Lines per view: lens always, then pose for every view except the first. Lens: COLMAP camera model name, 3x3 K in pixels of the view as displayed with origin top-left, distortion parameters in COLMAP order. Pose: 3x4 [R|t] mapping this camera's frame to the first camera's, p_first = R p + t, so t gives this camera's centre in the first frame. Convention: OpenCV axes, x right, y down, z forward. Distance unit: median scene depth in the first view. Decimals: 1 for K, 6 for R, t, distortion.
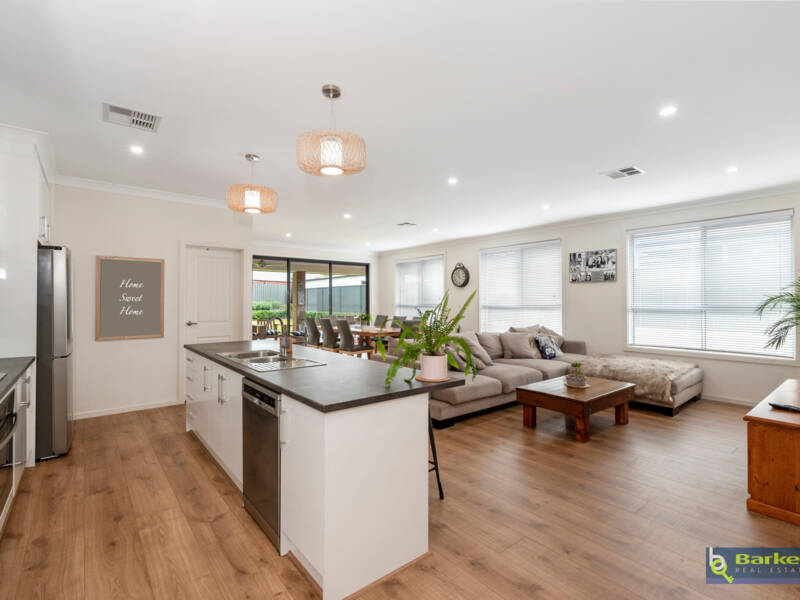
lens RADIAL K [[390.8, 0, 396.6], [0, 390.8, 298.3], [0, 0, 1]] dist [0.003644, 0.000849]
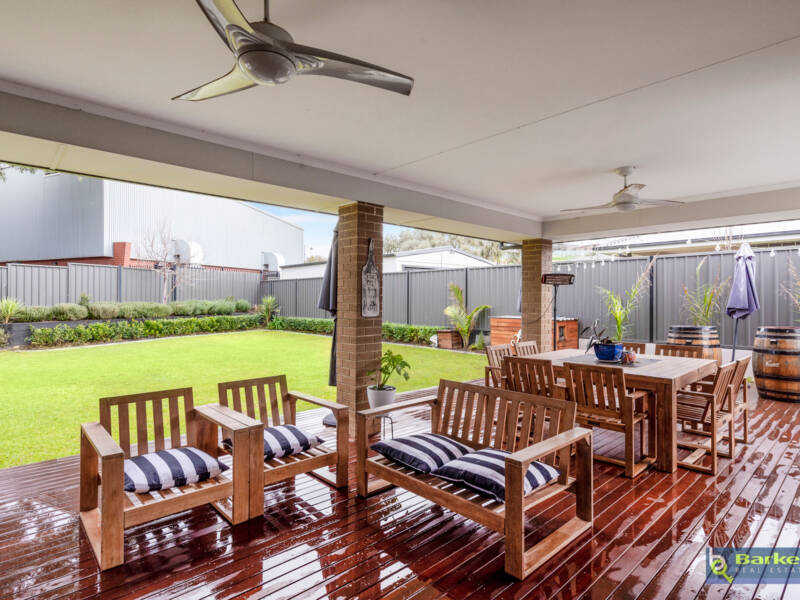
lens RADIAL K [[437.2, 0, 399.8], [0, 437.2, 299.3], [0, 0, 1]] dist [0.003329, 0.000126]
pose [[0.997488, 0.000933, 0.070832, -0.113536], [-0.001482, 0.999969, 0.007699, 0.000084], [-0.070822, -0.007785, 0.997459, 0.309949]]
